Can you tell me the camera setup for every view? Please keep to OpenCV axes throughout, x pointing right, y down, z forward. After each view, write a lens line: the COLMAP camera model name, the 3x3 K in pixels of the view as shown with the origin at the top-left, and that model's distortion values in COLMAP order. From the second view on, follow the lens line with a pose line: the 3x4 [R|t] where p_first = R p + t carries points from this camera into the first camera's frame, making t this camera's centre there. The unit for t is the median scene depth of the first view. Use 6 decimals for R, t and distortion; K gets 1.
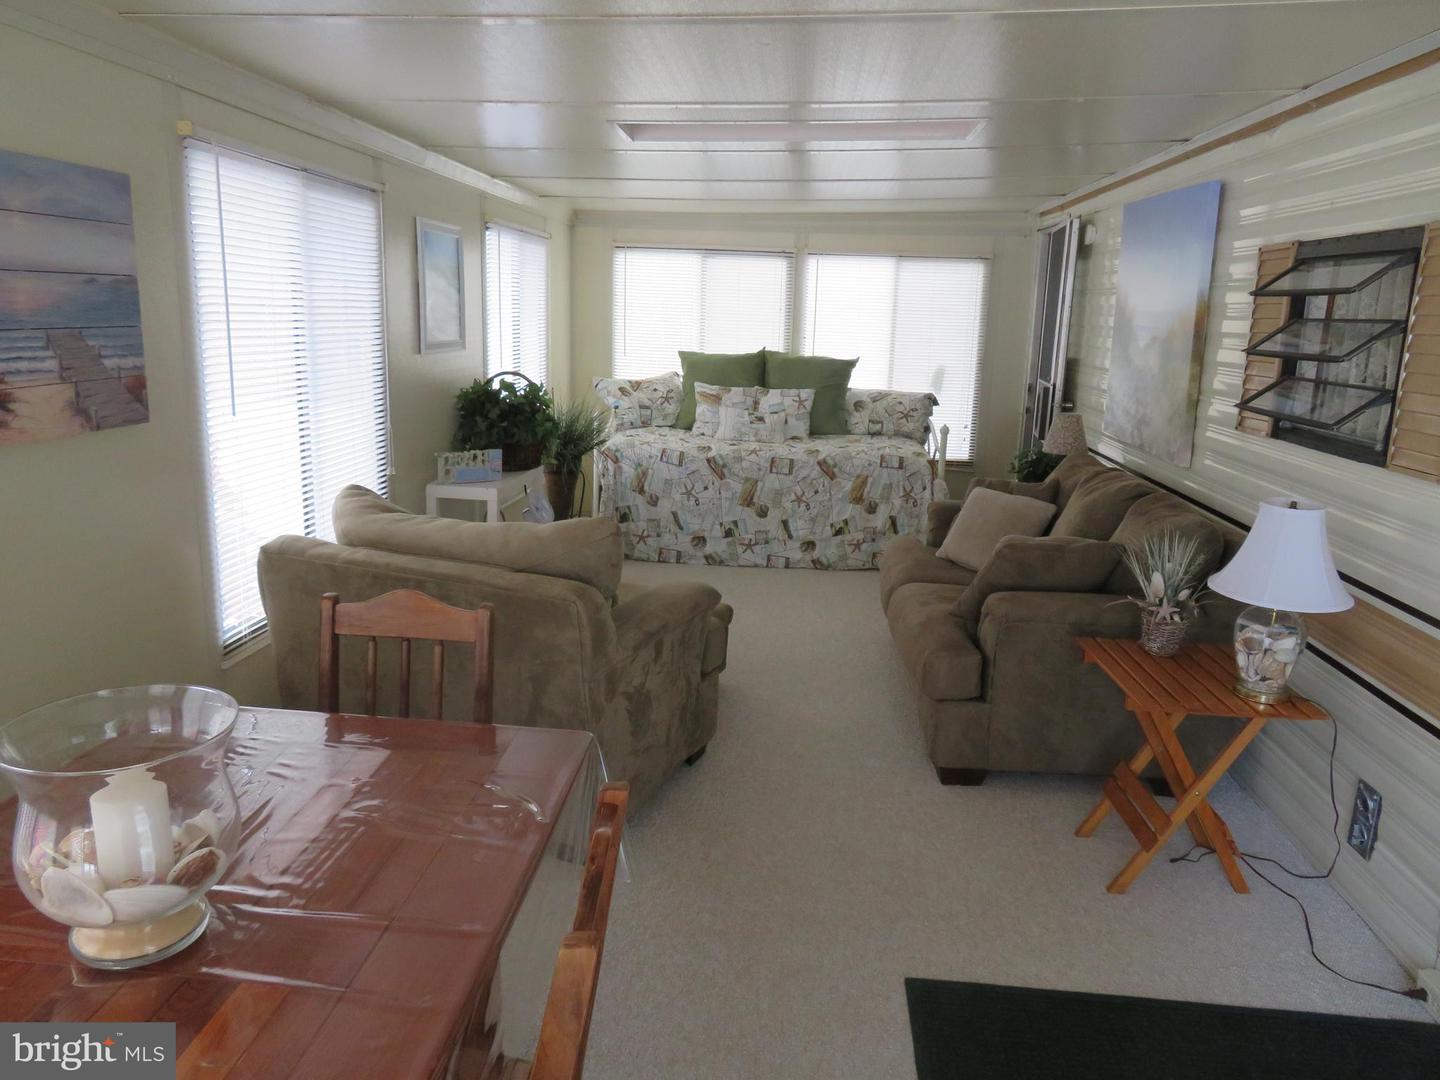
lens RADIAL K [[1026.4, 0, 715.2], [0, 1026.4, 530.5], [0, 0, 1]] dist [-0.010353, 0.013252]
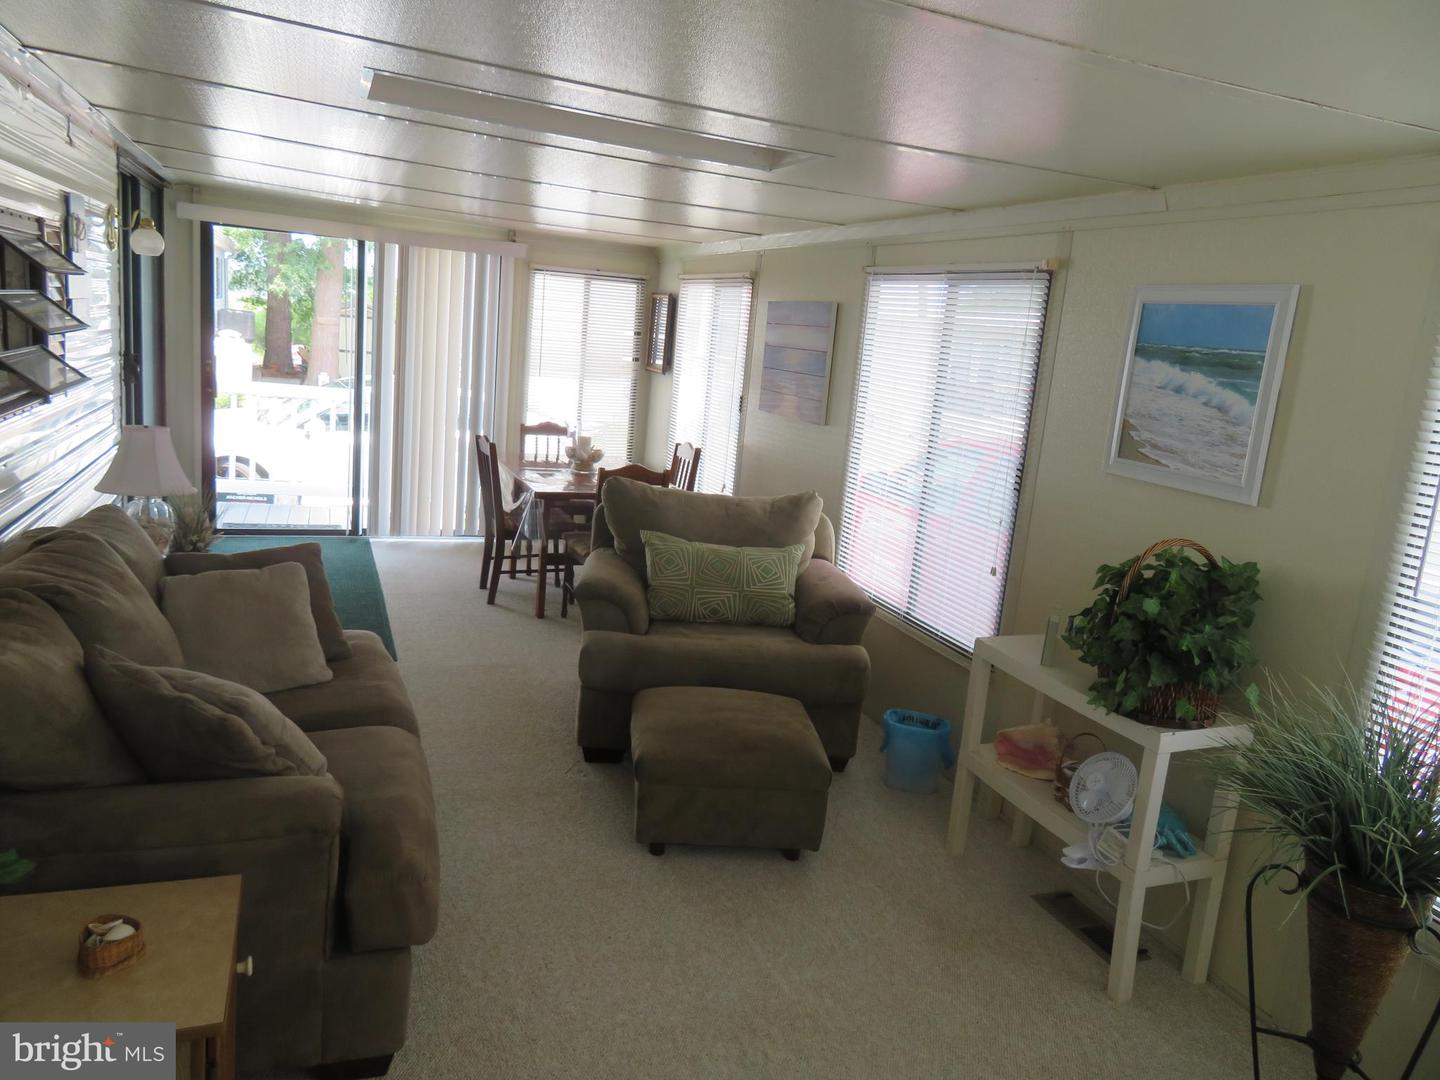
lens RADIAL K [[1026.4, 0, 716.3], [0, 1026.4, 532.9], [0, 0, 1]] dist [-0.010353, 0.013252]
pose [[-0.893843, -0.024652, -0.447701, 0.368885], [-0.205596, 0.909868, 0.360376, -0.436596], [0.398465, 0.414165, -0.818348, 1.944452]]
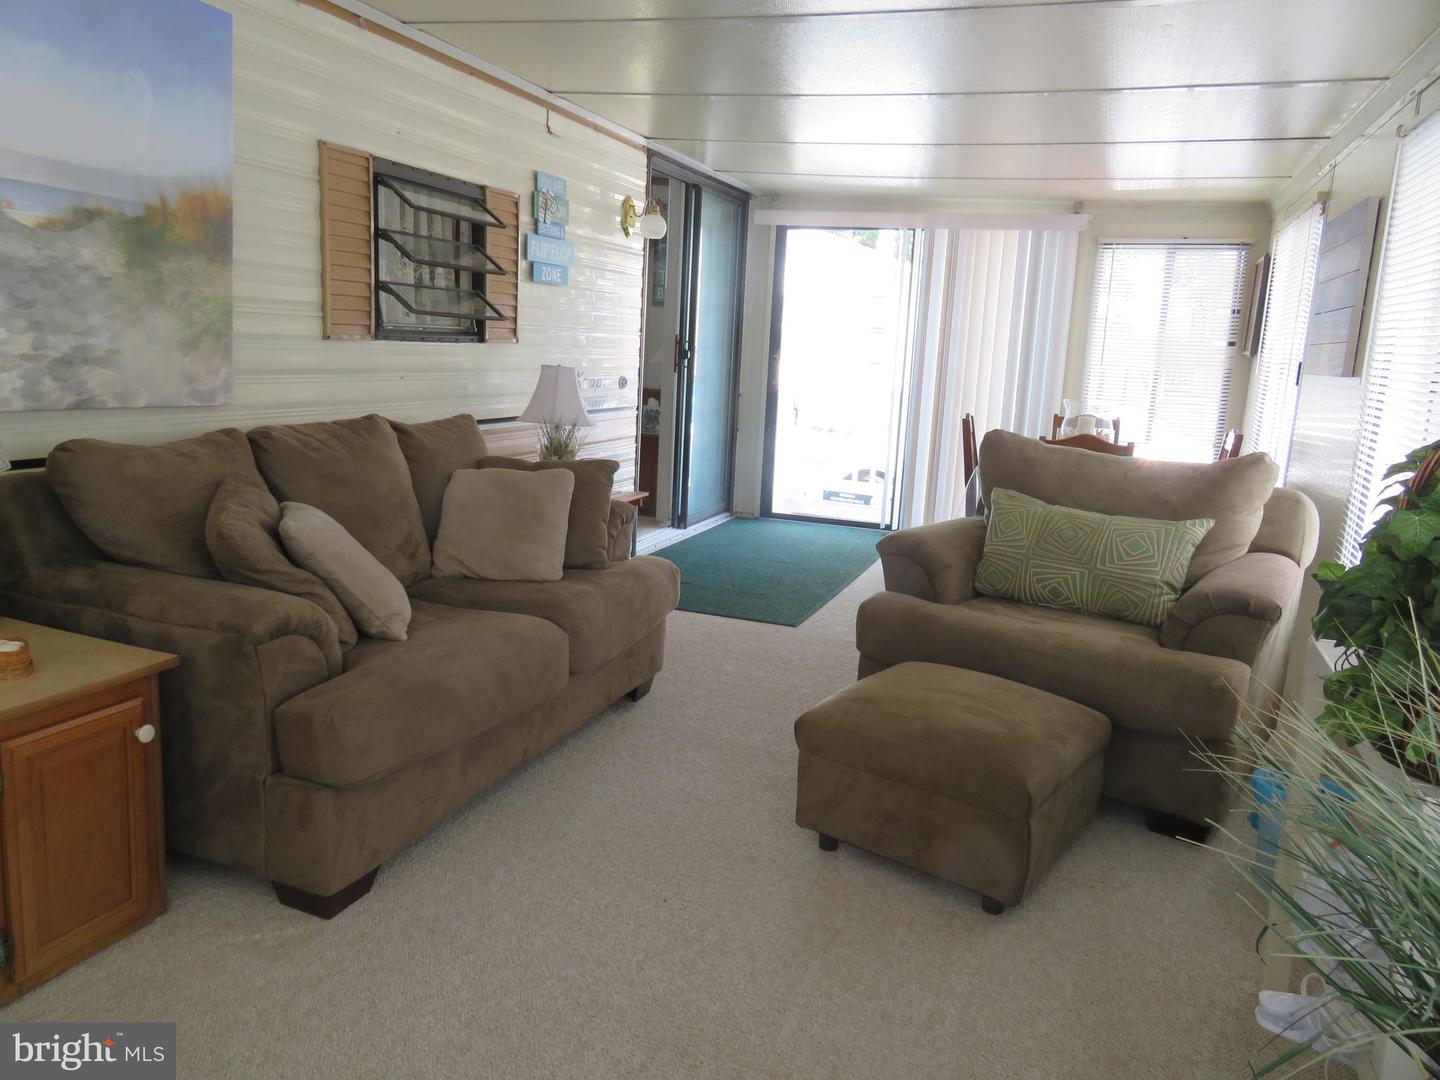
lens RADIAL K [[1026.4, 0, 718.3], [0, 1026.4, 537.9], [0, 0, 1]] dist [-0.010353, 0.013252]
pose [[-0.956514, -0.129591, 0.261318, -0.106263], [-0.017434, 0.919686, 0.392267, -0.319842], [-0.291165, 0.370653, -0.881952, 1.875652]]
